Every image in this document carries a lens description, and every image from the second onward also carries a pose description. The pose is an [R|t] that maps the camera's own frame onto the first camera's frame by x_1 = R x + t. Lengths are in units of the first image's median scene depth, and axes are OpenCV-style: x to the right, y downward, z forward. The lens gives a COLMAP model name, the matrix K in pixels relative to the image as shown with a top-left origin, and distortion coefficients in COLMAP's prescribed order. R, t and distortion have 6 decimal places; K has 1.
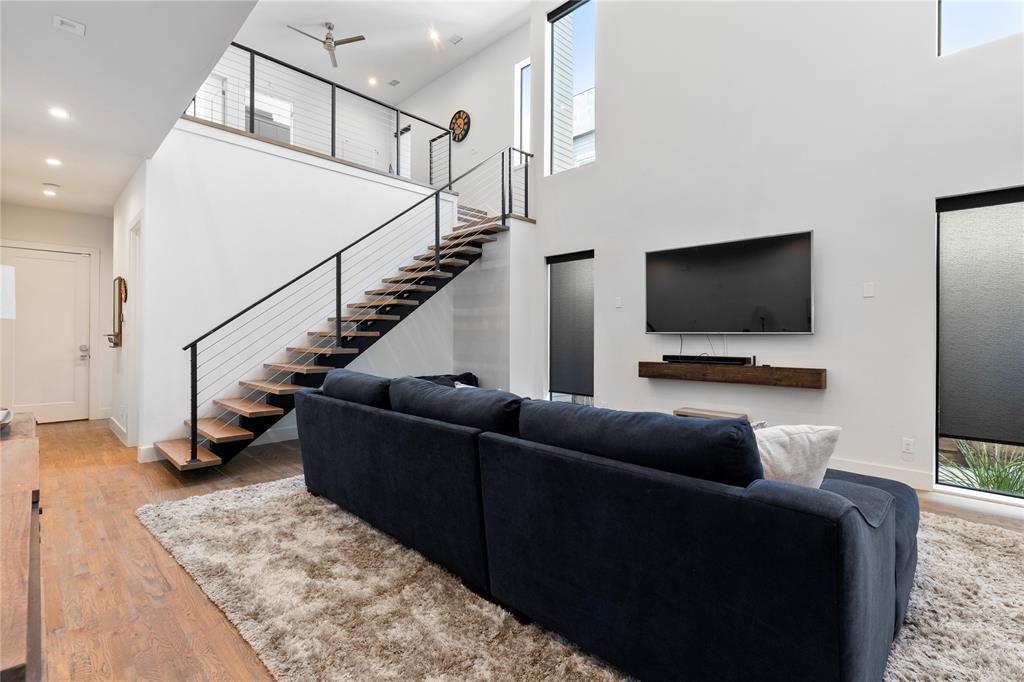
lens RADIAL K [[462.8, 0, 512.0], [0, 462.8, 334.7], [0, 0, 1]] dist [0.012584, -0.000262]
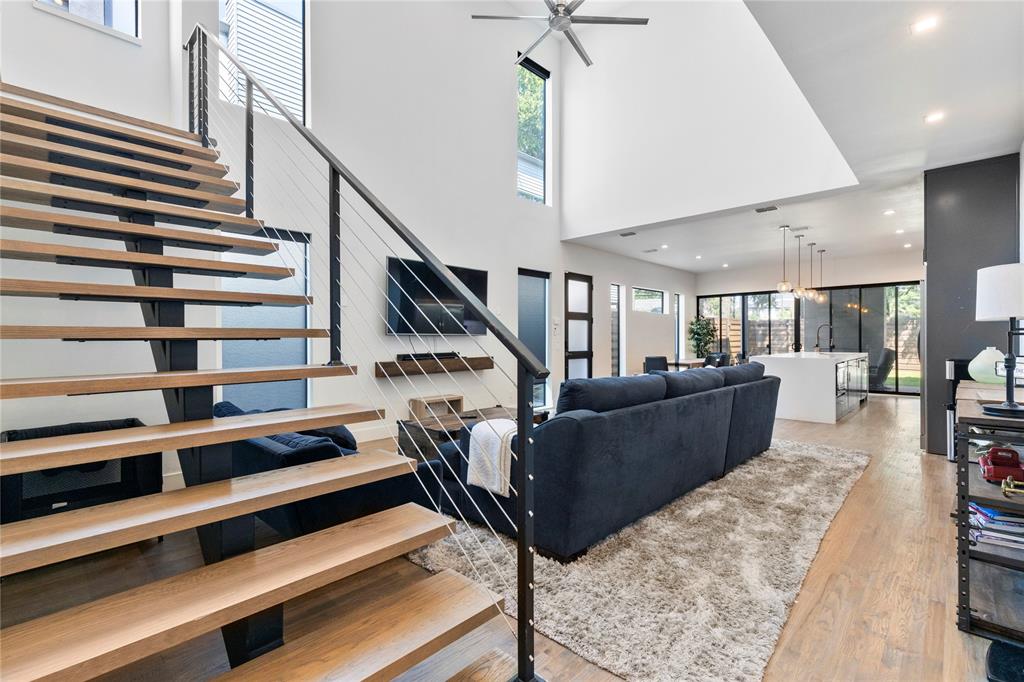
lens RADIAL K [[462.8, 0, 509.9], [0, 462.8, 338.1], [0, 0, 1]] dist [0.012584, -0.000262]
pose [[-0.004869, -0.007019, 0.999964, -1.386203], [0.004599, 0.999965, 0.007041, -0.002232], [-0.999978, 0.004633, -0.004837, 1.347961]]
